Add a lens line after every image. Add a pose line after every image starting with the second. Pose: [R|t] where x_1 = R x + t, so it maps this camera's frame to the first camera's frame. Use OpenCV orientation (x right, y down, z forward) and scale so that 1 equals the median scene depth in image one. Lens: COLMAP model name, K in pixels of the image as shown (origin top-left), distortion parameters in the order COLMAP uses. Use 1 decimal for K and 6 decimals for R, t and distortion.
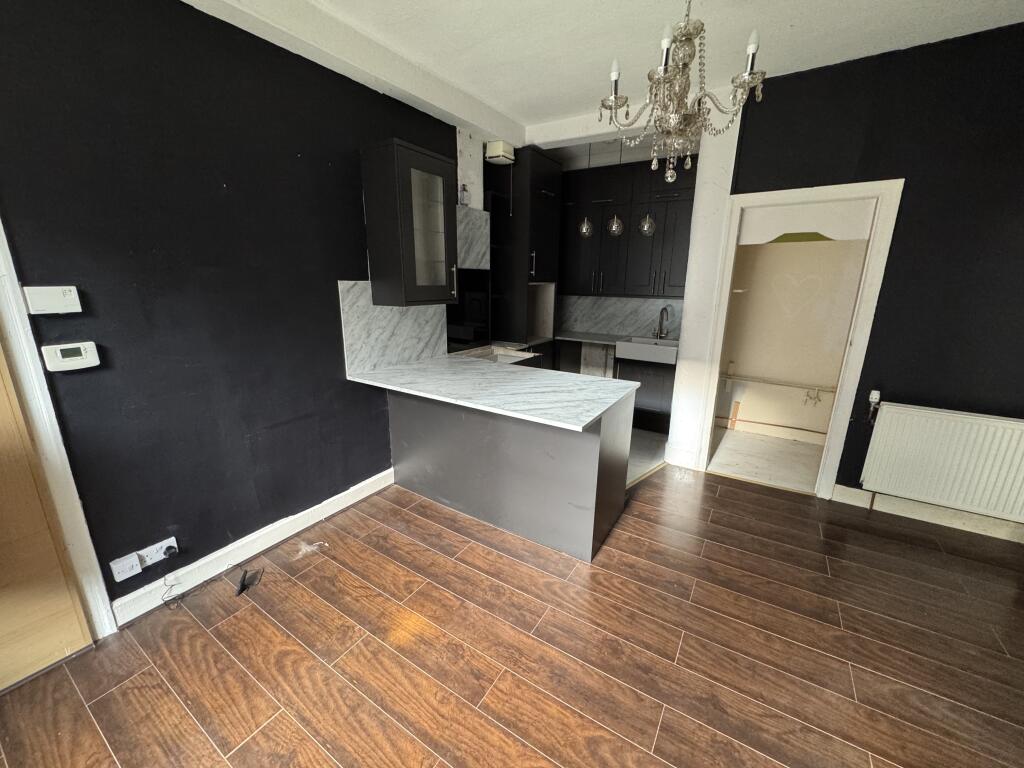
lens RADIAL K [[406.5, 0, 511.6], [0, 406.5, 383.7], [0, 0, 1]] dist [-0.003257, 0.000290]
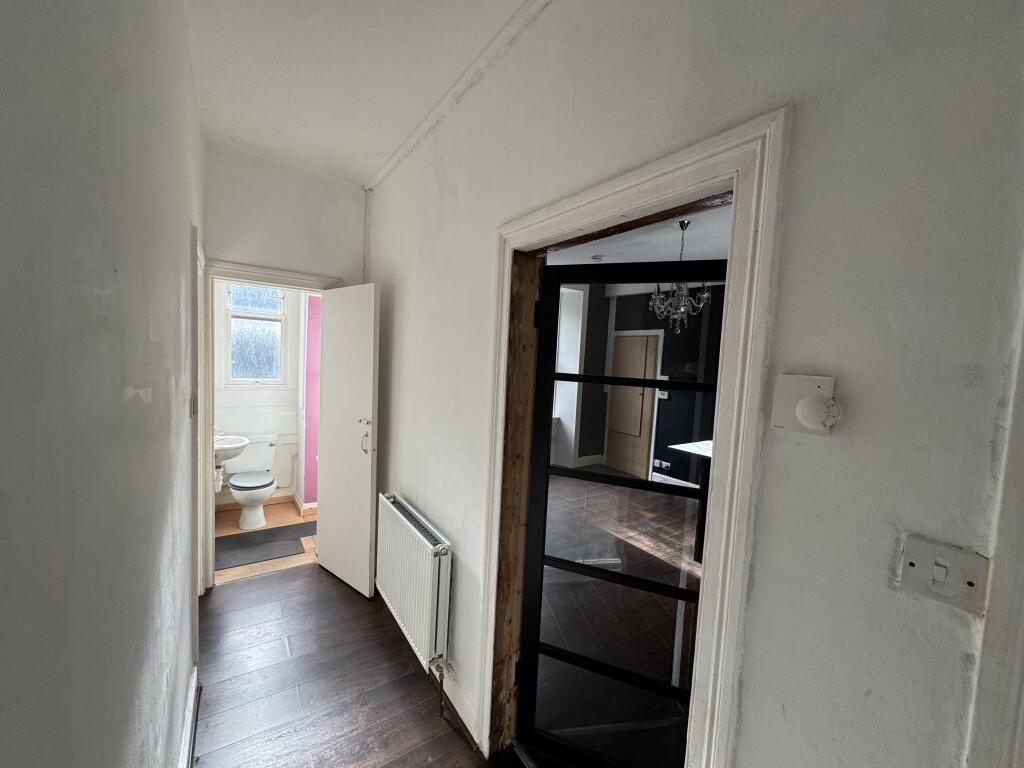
lens RADIAL K [[407.4, 0, 512.0], [0, 407.4, 384.0], [0, 0, 1]] dist [-0.003639, -0.000091]
pose [[-0.389900, 0.027013, -0.920461, 1.783067], [-0.287952, 0.945867, 0.149733, -0.204787], [0.874678, 0.323429, -0.361015, 0.727177]]
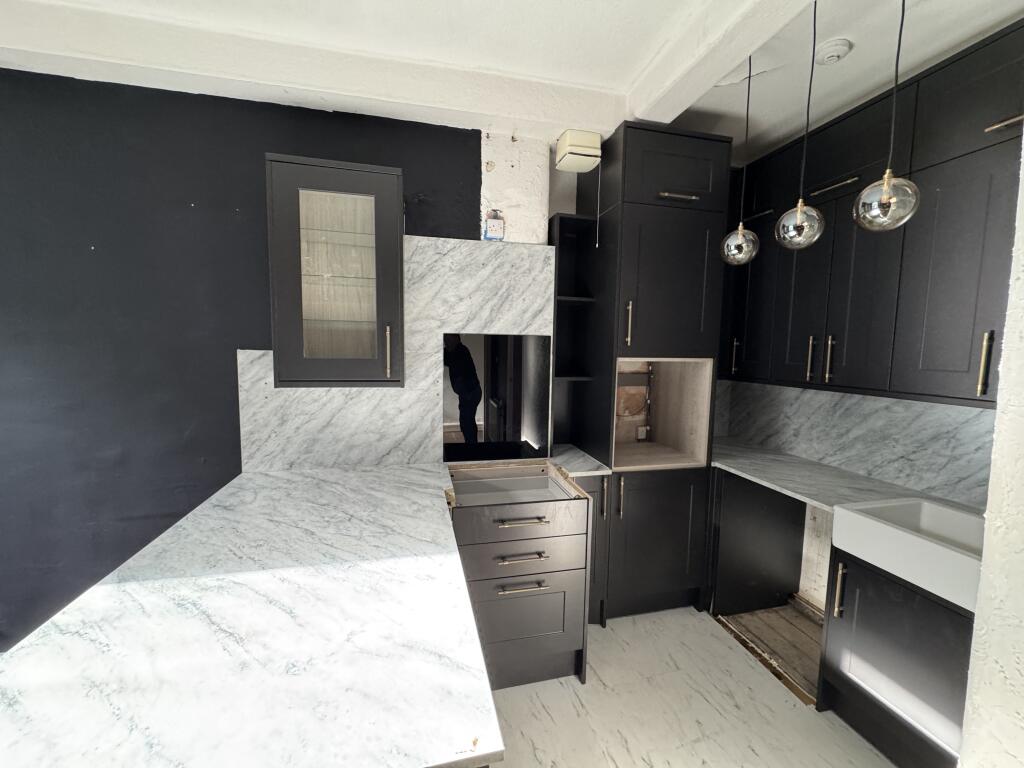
lens RADIAL K [[407.4, 0, 512.0], [0, 407.4, 384.0], [0, 0, 1]] dist [-0.003639, -0.000091]
pose [[0.719677, 0.059318, -0.691770, 0.523181], [-0.180862, 0.977962, -0.104299, -0.214044], [0.670339, 0.200177, 0.714546, 0.850074]]
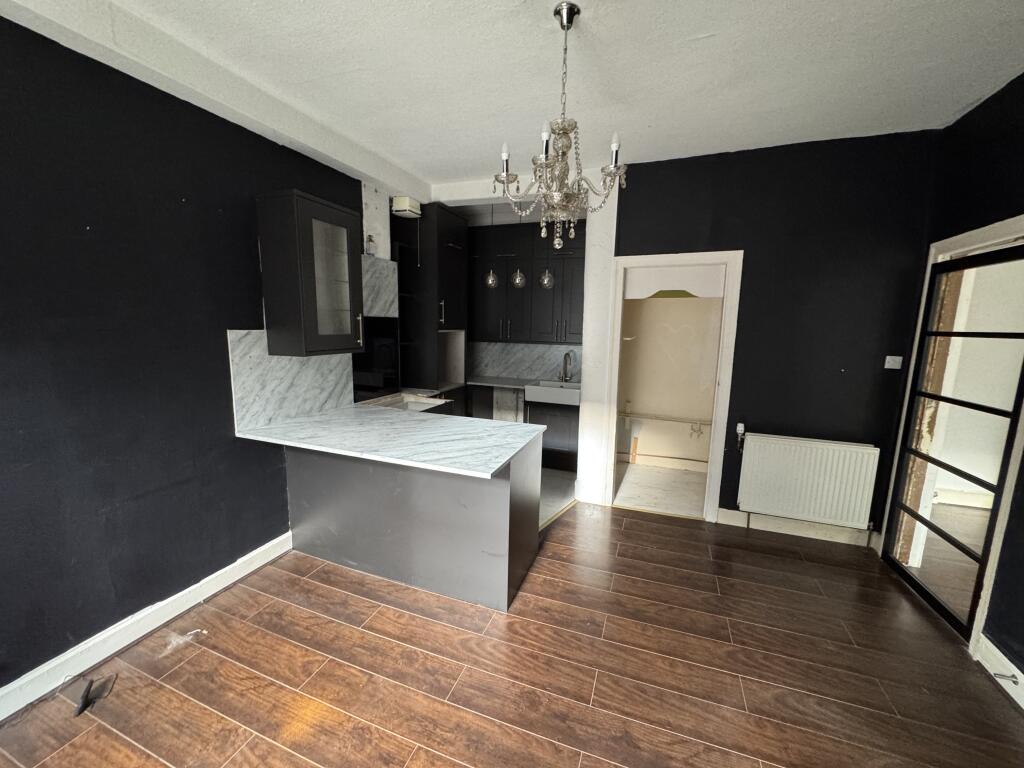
lens RADIAL K [[406.5, 0, 511.6], [0, 406.5, 383.7], [0, 0, 1]] dist [-0.003257, 0.000290]
pose [[0.978470, -0.023913, 0.205000, 0.016084], [0.044974, 0.994100, -0.098703, -0.011951], [-0.201431, 0.105797, 0.973772, -0.021097]]
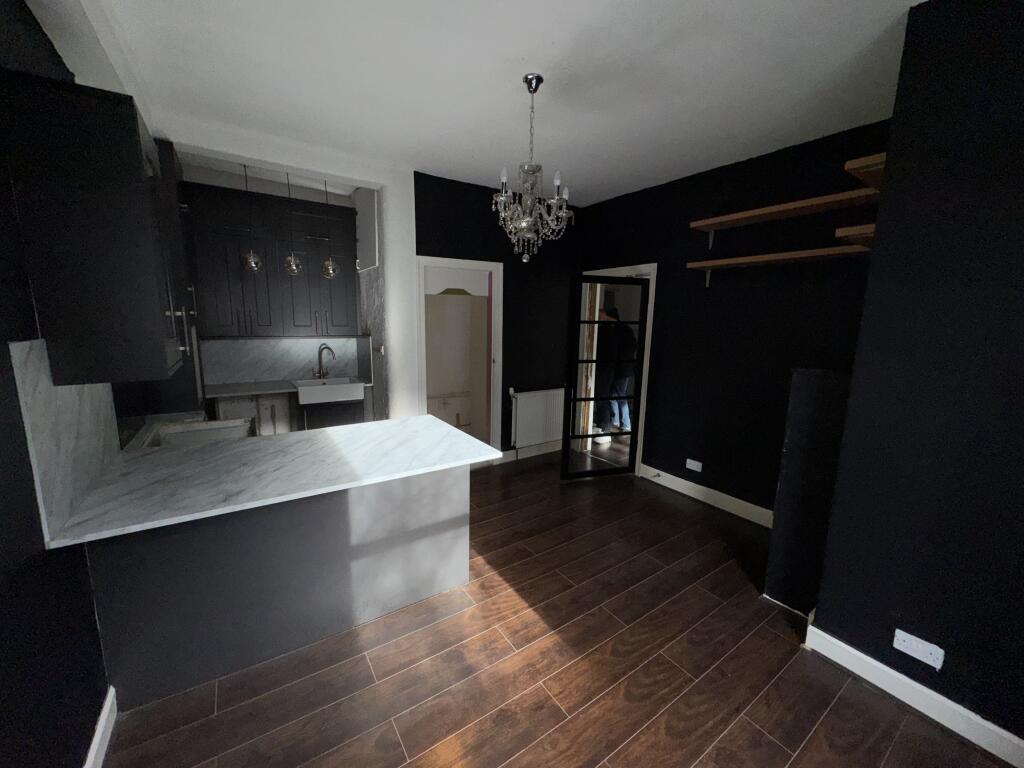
lens RADIAL K [[406.5, 0, 511.6], [0, 406.5, 383.7], [0, 0, 1]] dist [-0.003257, 0.000290]
pose [[0.397513, -0.153967, 0.904587, -0.650778], [0.217635, 0.973512, 0.070061, -0.125411], [-0.891414, 0.169020, 0.420492, 0.338442]]
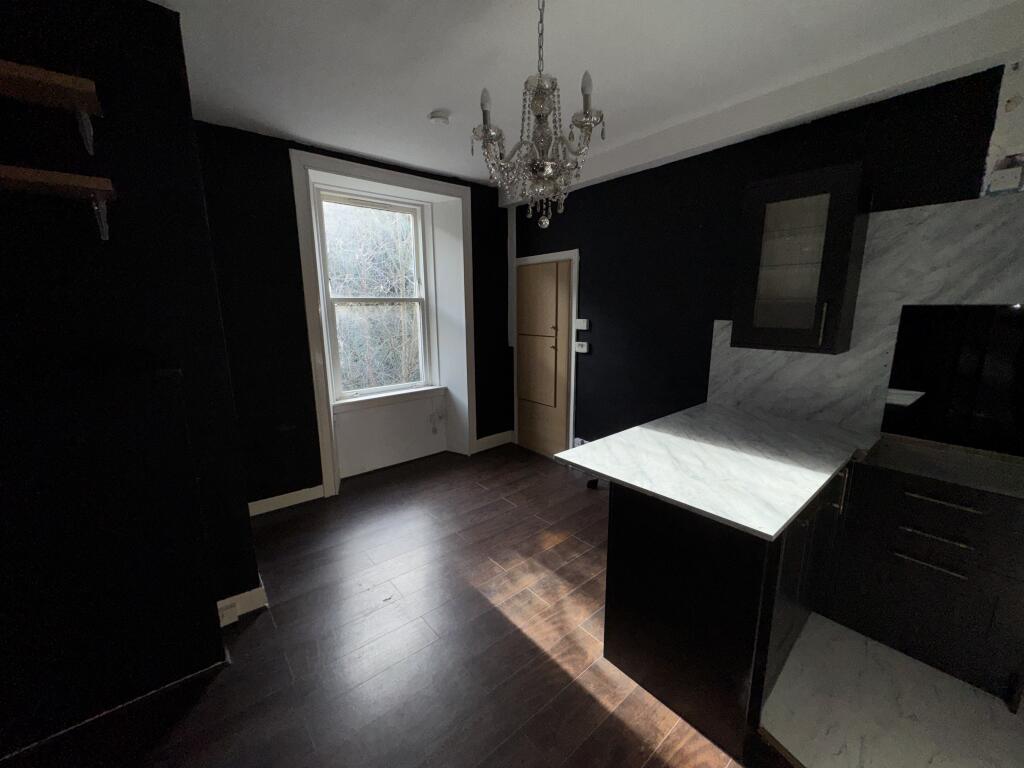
lens RADIAL K [[406.5, 0, 511.6], [0, 406.5, 383.7], [0, 0, 1]] dist [-0.003257, 0.000290]
pose [[-0.297456, 0.171282, -0.939246, 0.917950], [-0.239106, 0.939060, 0.246972, -0.242223], [0.924310, 0.298042, -0.238375, 0.835431]]
